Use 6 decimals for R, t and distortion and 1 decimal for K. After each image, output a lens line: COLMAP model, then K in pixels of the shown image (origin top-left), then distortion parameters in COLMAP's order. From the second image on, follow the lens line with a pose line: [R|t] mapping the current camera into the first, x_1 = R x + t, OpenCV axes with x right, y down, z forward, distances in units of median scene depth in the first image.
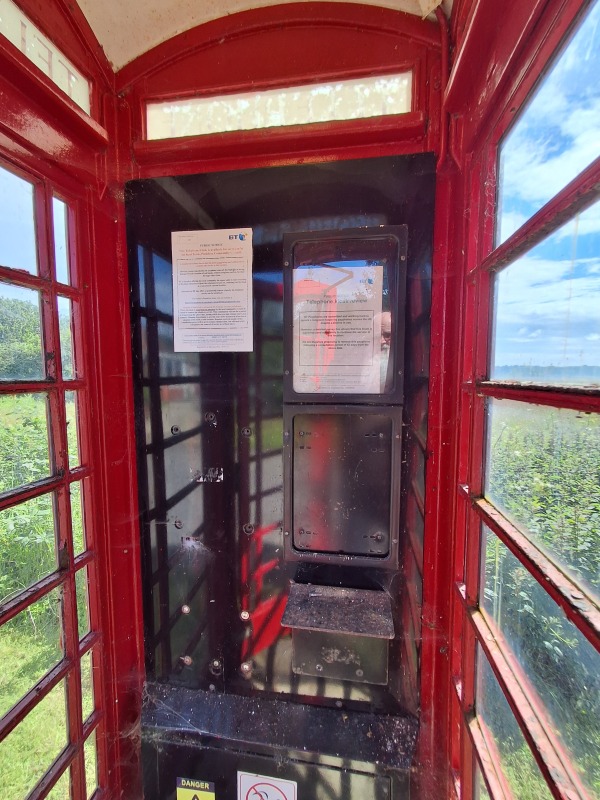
lens RADIAL K [[385.1, 0, 294.0], [0, 385.1, 413.7], [0, 0, 1]] dist [-0.001592, -0.000174]
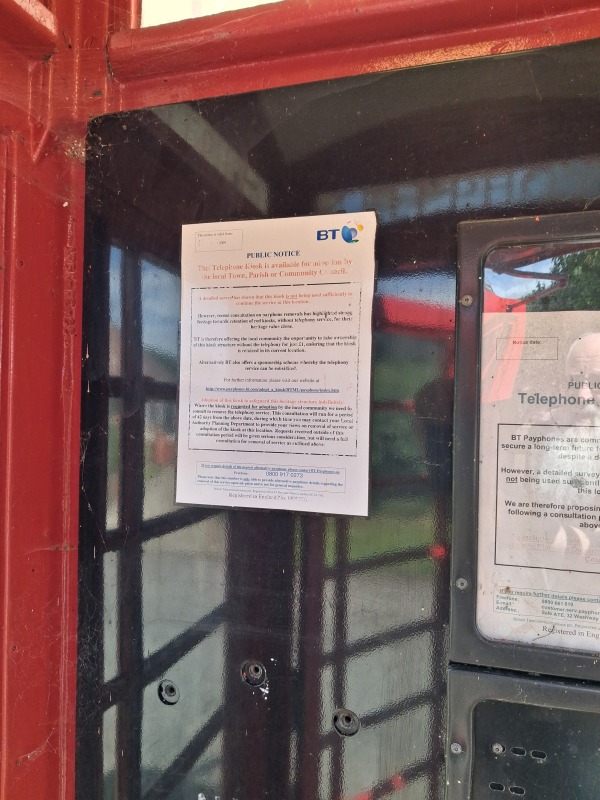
lens RADIAL K [[635.4, 0, 261.6], [0, 635.4, 412.8], [0, 0, 1]] dist [0.096956, -0.185111]
pose [[0.984450, 0.021088, -0.174392, -0.102342], [-0.037496, 0.995114, -0.091338, -0.203041], [0.171614, 0.096457, 0.980431, 0.335098]]
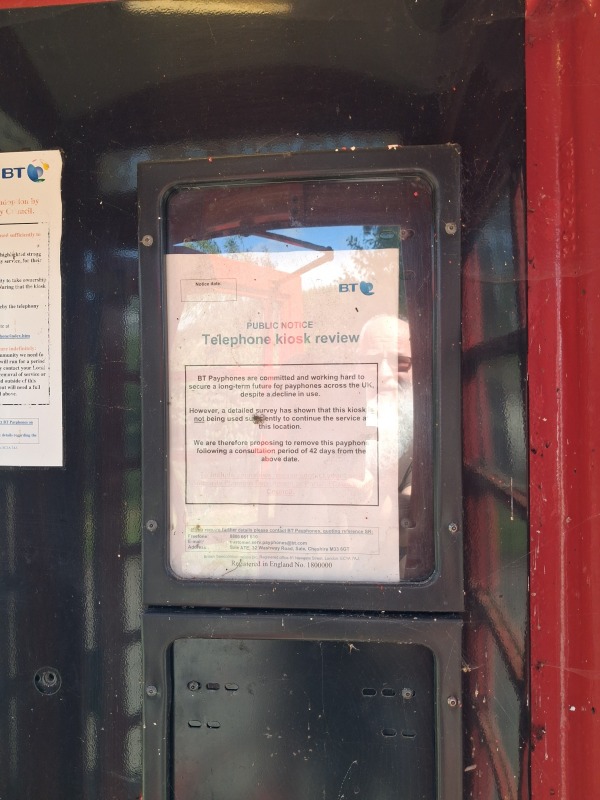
lens RADIAL K [[636.4, 0, 279.1], [0, 636.4, 400.7], [0, 0, 1]] dist [0.103321, -0.292665]
pose [[0.998859, -0.009091, 0.046880, 0.075967], [0.013551, 0.995316, -0.095720, -0.162309], [-0.045791, 0.096246, 0.994304, 0.361655]]
